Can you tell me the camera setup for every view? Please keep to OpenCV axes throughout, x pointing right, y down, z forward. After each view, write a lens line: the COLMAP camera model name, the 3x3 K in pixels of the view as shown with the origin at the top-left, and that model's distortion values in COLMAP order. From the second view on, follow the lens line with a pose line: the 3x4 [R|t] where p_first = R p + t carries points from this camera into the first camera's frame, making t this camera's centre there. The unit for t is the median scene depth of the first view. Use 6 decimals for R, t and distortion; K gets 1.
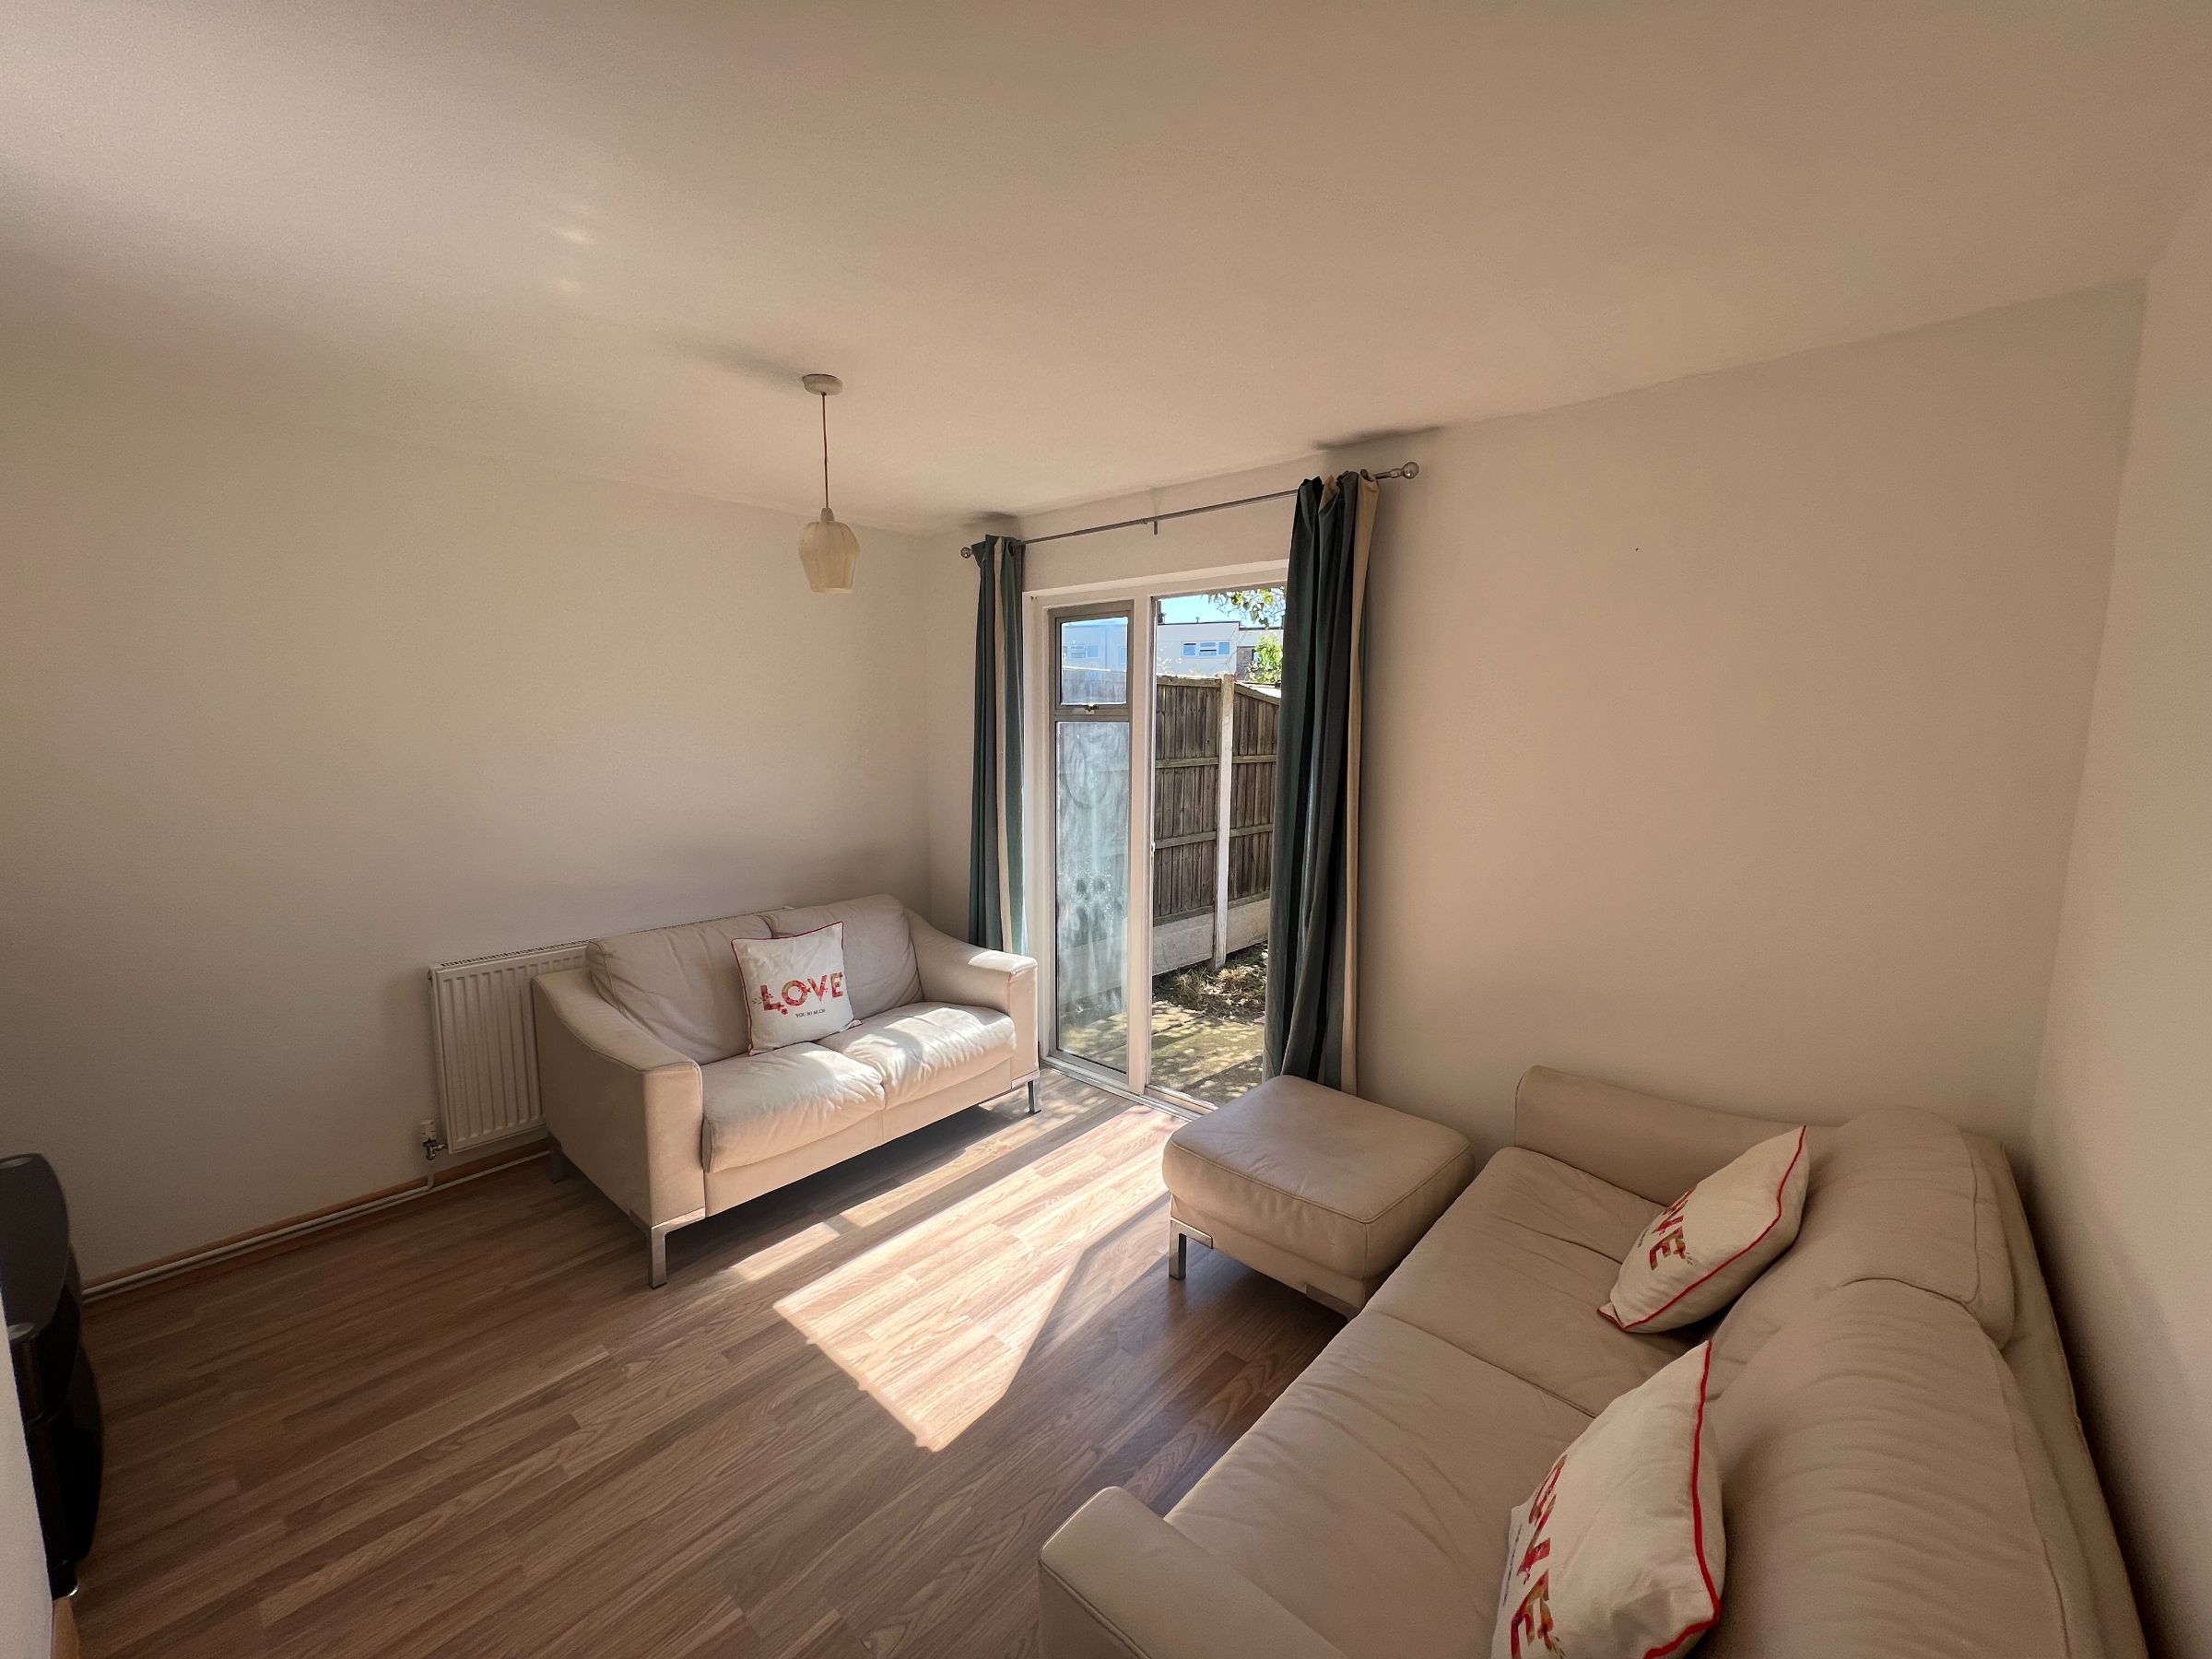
lens RADIAL K [[883.9, 0, 1107.8], [0, 883.9, 834.6], [0, 0, 1]] dist [-0.001385, 0.000849]
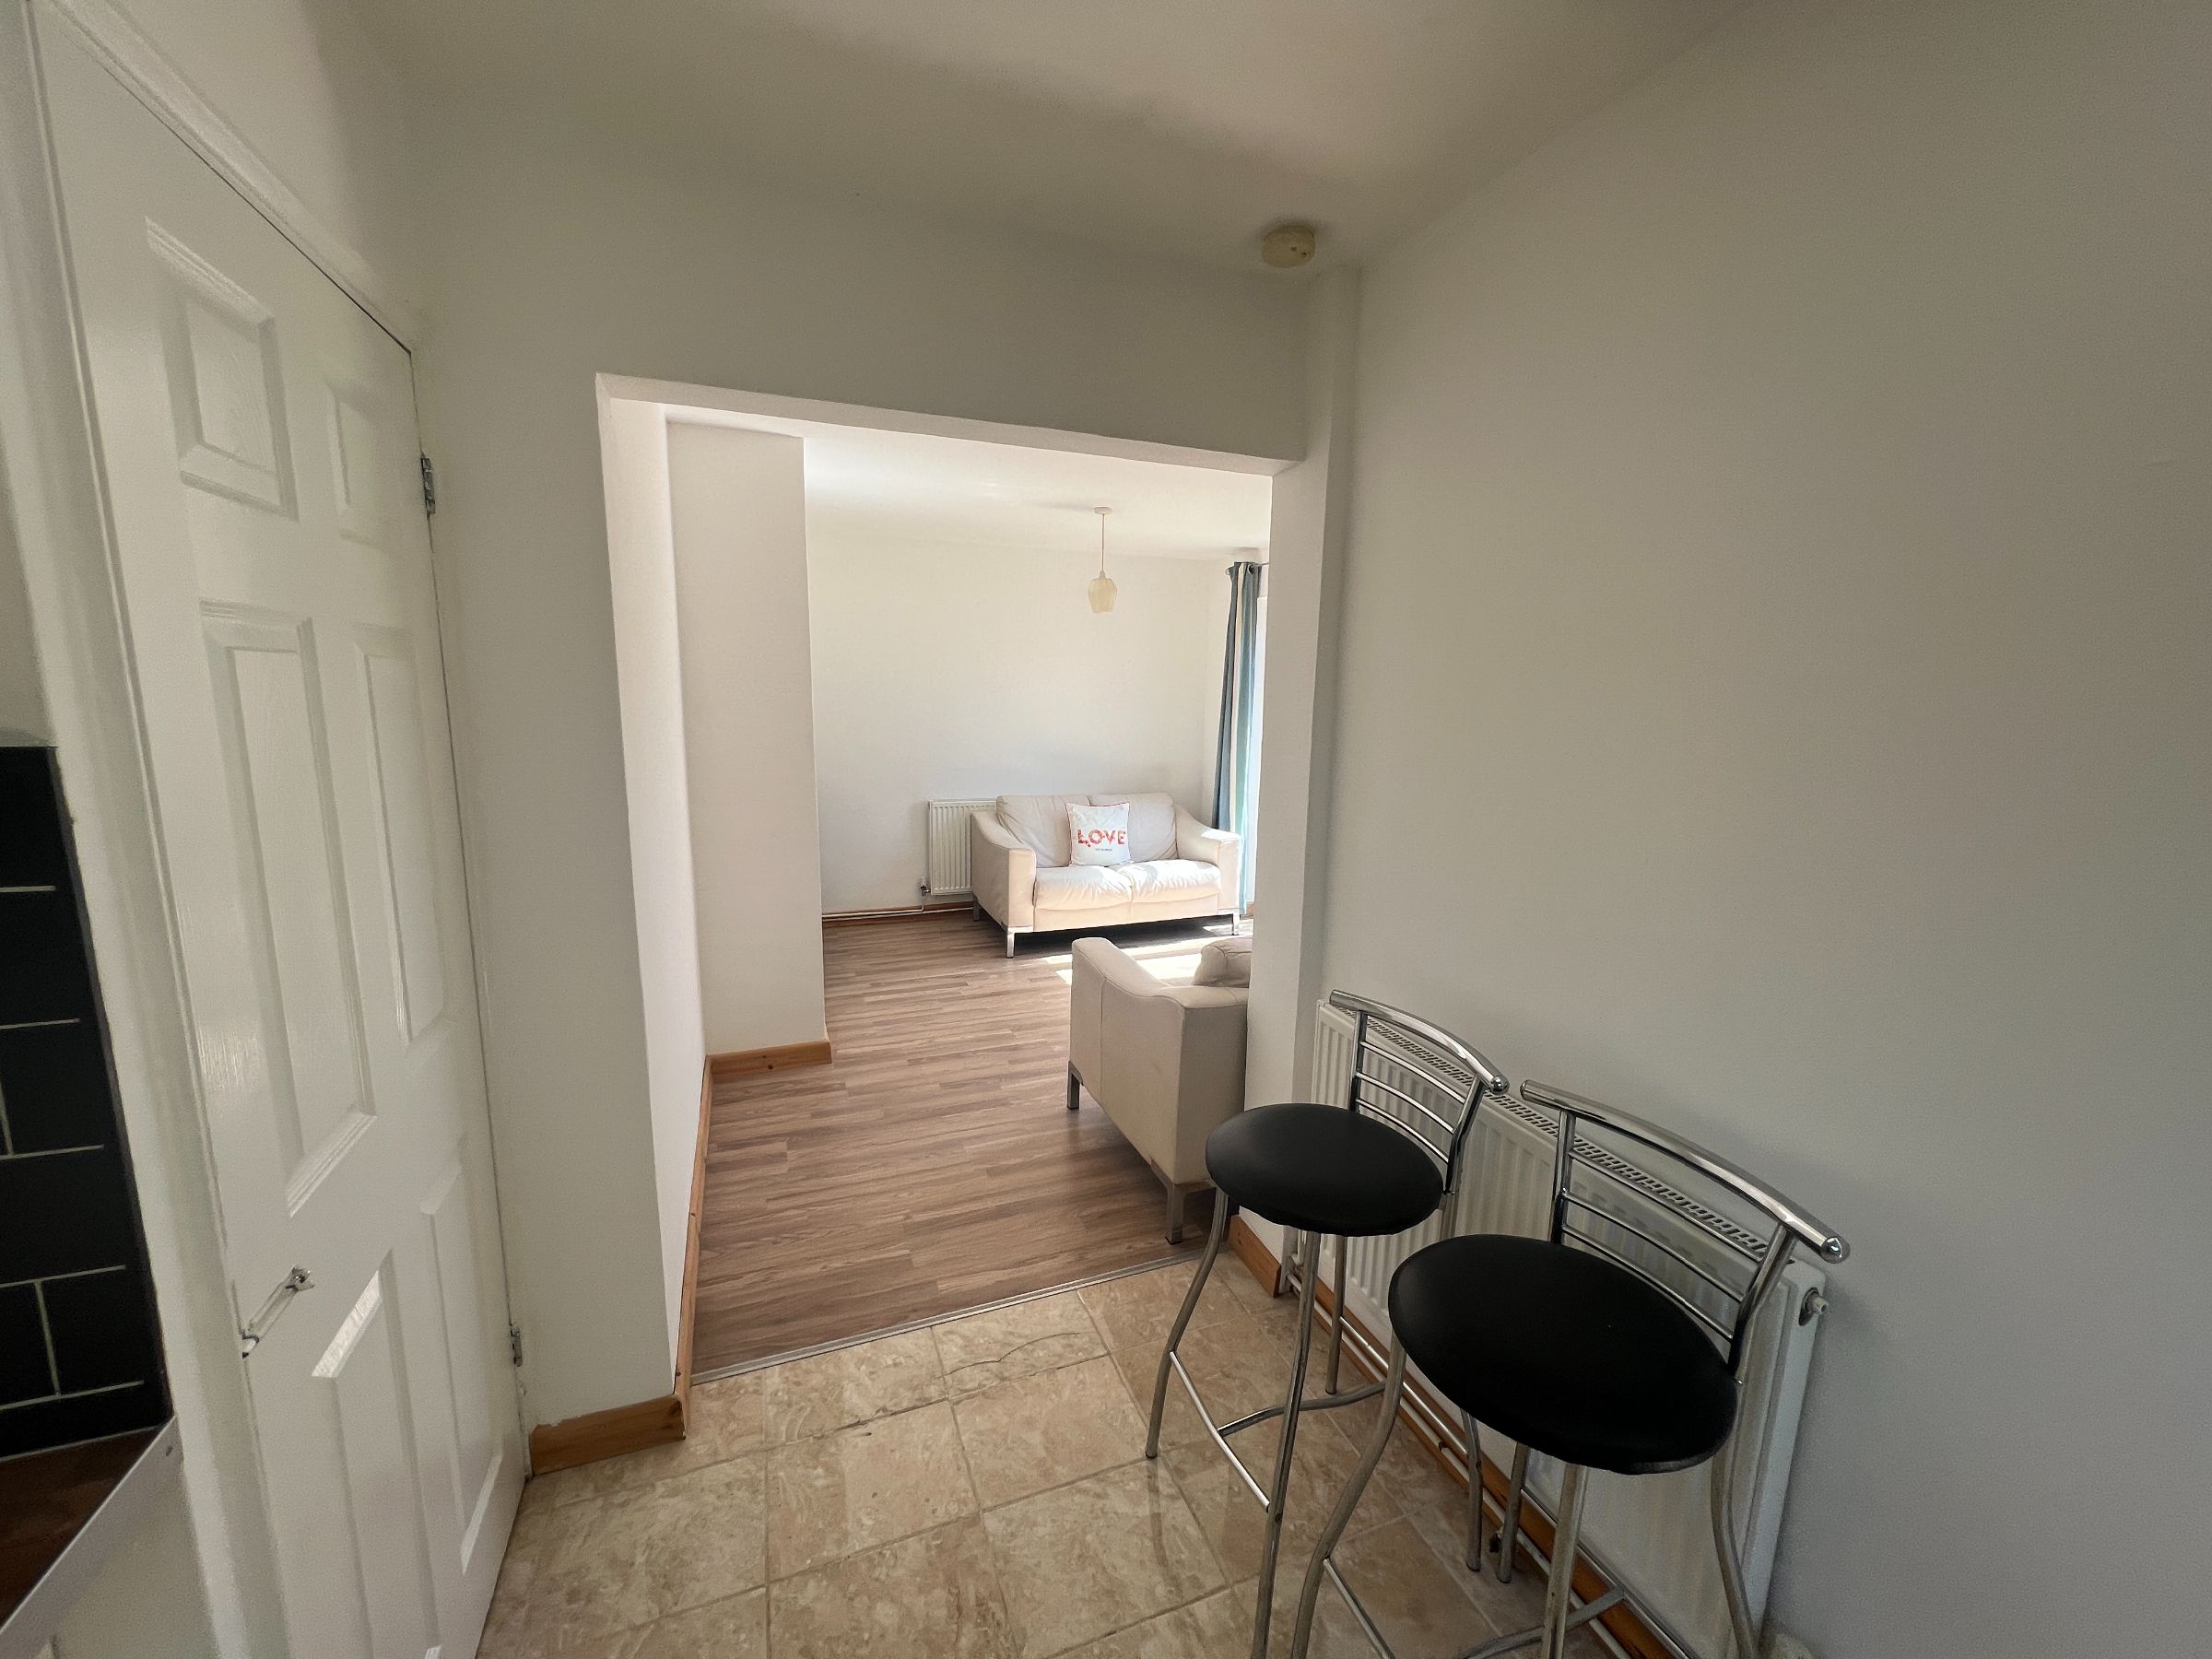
lens RADIAL K [[883.9, 0, 1099.5], [0, 883.9, 838.1], [0, 0, 1]] dist [-0.001385, 0.000849]
pose [[0.887547, 0.092513, -0.451333, 0.485600], [-0.075172, 0.995583, 0.056247, 0.091868], [0.454543, -0.015994, 0.890581, -0.608103]]
